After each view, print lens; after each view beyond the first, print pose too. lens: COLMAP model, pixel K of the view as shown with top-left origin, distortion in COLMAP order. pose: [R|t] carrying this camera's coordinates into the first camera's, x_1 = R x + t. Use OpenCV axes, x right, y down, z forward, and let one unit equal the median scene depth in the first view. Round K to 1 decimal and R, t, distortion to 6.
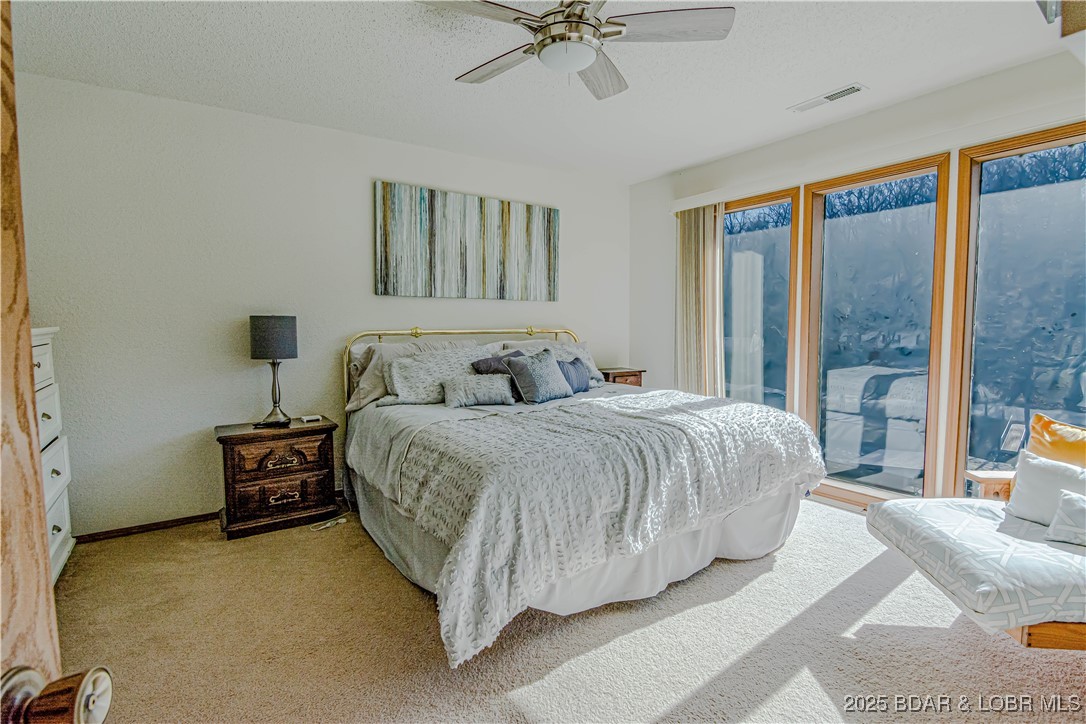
lens RADIAL K [[528.2, 0, 540.5], [0, 528.2, 358.9], [0, 0, 1]] dist [-0.003245, -0.008698]
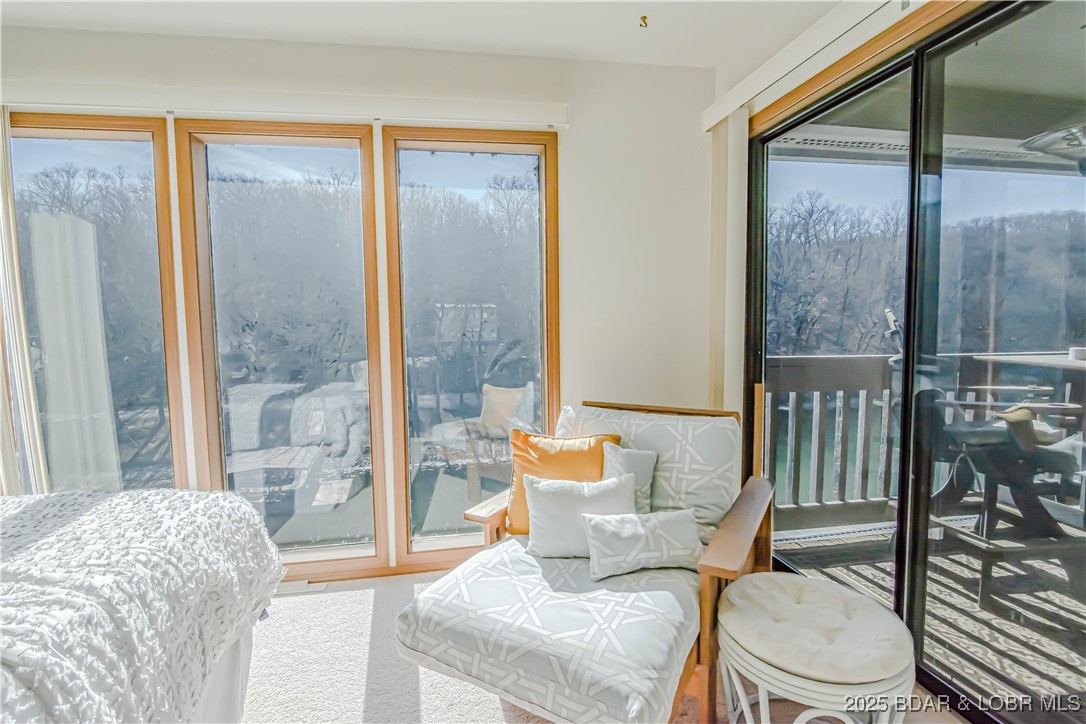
lens RADIAL K [[528.2, 0, 540.5], [0, 528.2, 358.9], [0, 0, 1]] dist [-0.003245, -0.008698]
pose [[0.396881, -0.063264, 0.915687, 0.079811], [0.075128, 0.996513, 0.036286, -0.030689], [-0.914790, 0.054393, 0.400250, 0.370034]]
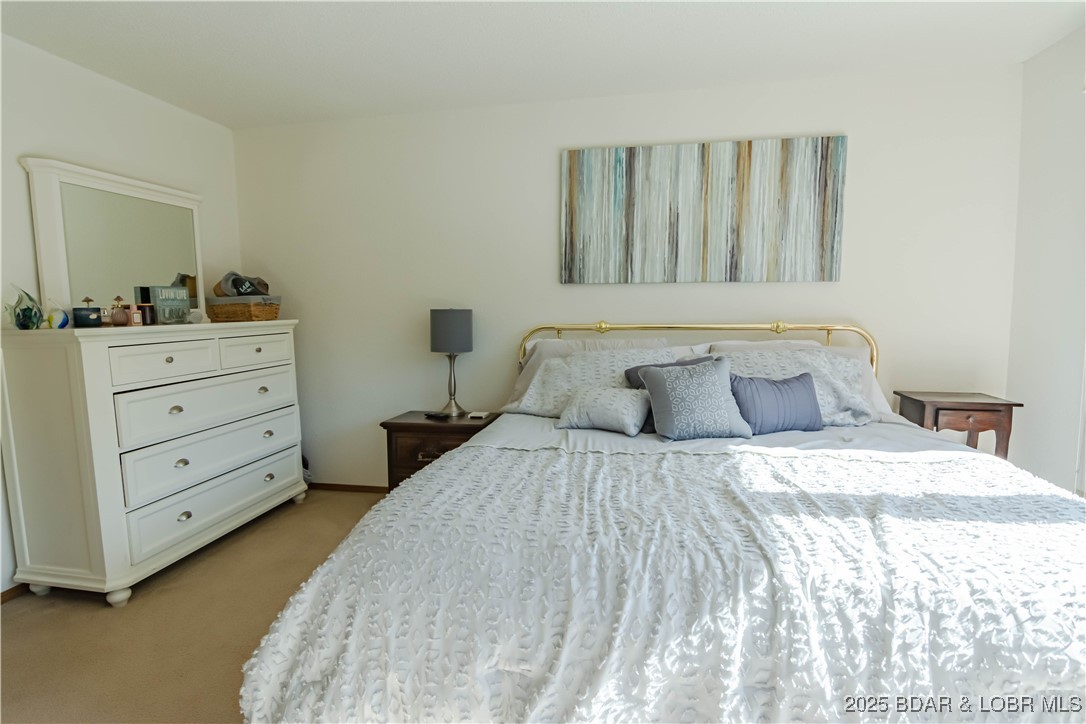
lens RADIAL K [[528.2, 0, 540.5], [0, 528.2, 358.9], [0, 0, 1]] dist [-0.003245, -0.008698]
pose [[0.704206, 0.060639, -0.707402, 0.306073], [-0.042637, 0.998160, 0.043119, -0.034548], [0.708714, -0.000203, 0.705495, 0.377286]]
